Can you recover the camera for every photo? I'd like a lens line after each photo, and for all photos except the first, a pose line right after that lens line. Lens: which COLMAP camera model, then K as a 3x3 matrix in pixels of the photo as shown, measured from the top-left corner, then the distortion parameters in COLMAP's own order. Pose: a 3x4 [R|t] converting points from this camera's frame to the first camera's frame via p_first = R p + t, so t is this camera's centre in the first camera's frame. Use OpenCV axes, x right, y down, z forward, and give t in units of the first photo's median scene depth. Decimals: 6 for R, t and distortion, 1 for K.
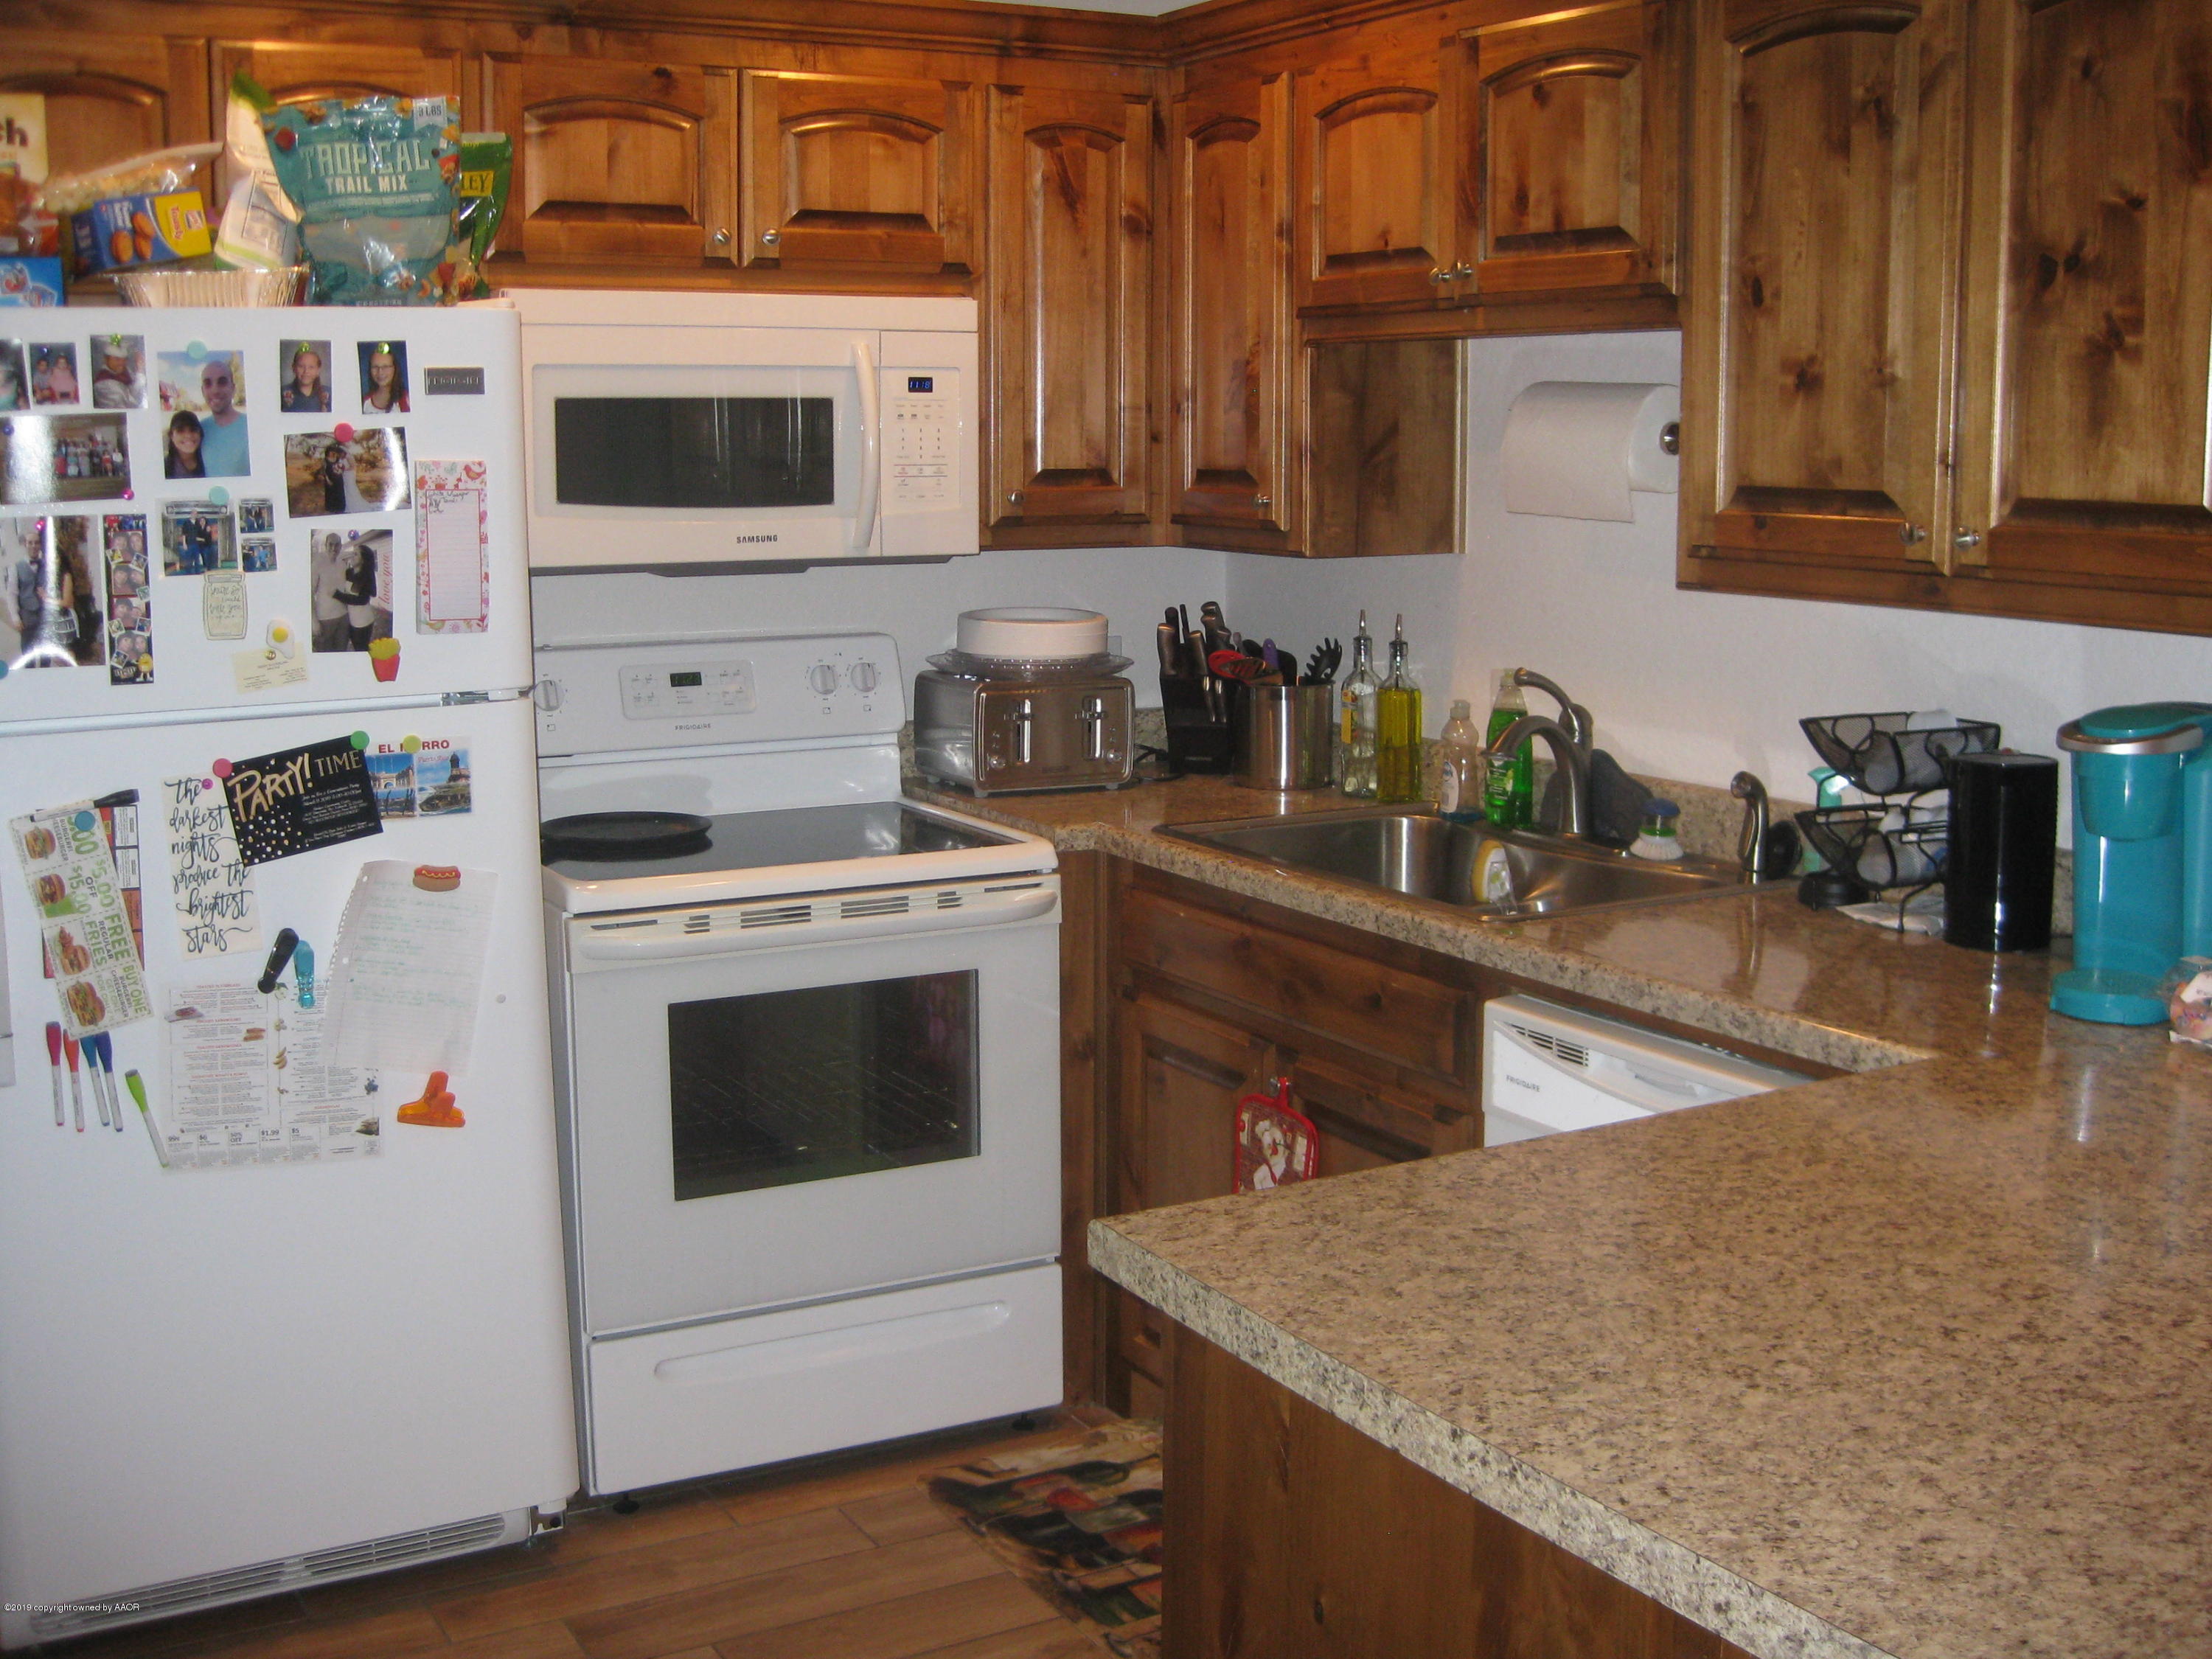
lens RADIAL K [[2439.2, 0, 1076.7], [0, 2439.2, 811.9], [0, 0, 1]] dist [-0.166862, 0.102475]
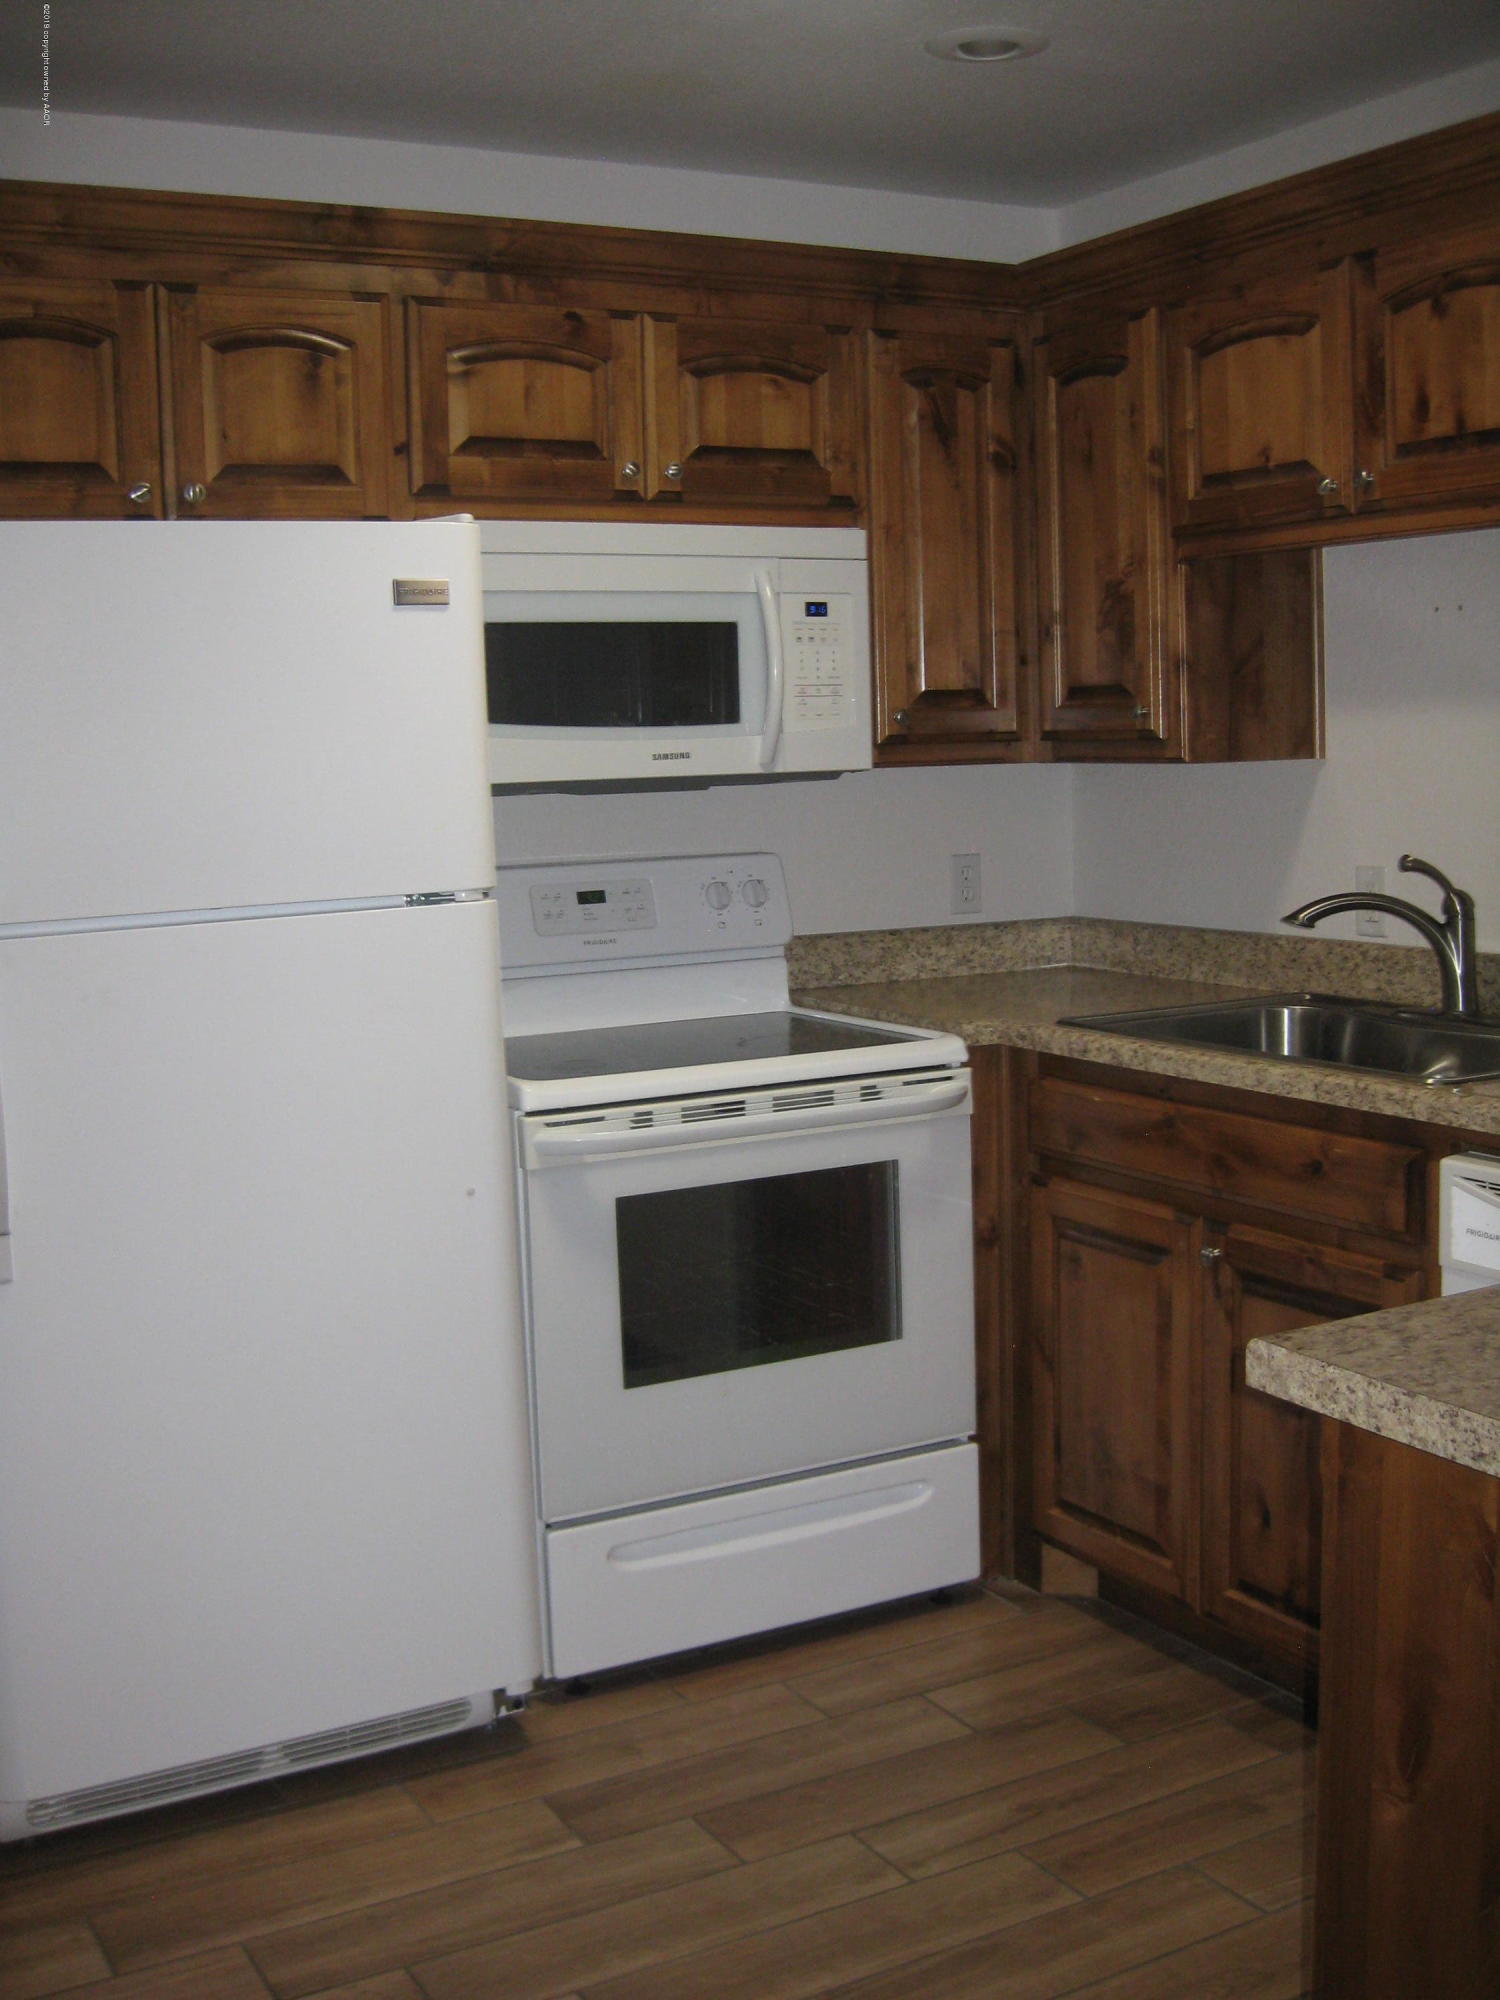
lens RADIAL K [[2205.4, 0, 750.0], [0, 2205.4, 1000.0], [0, 0, 1]] dist [-0.166862, 0.102475]
pose [[0.999602, -0.028054, -0.003072, -0.097146], [0.027923, 0.998939, -0.036611, 0.028570], [0.004096, 0.036511, 0.999325, 0.053048]]
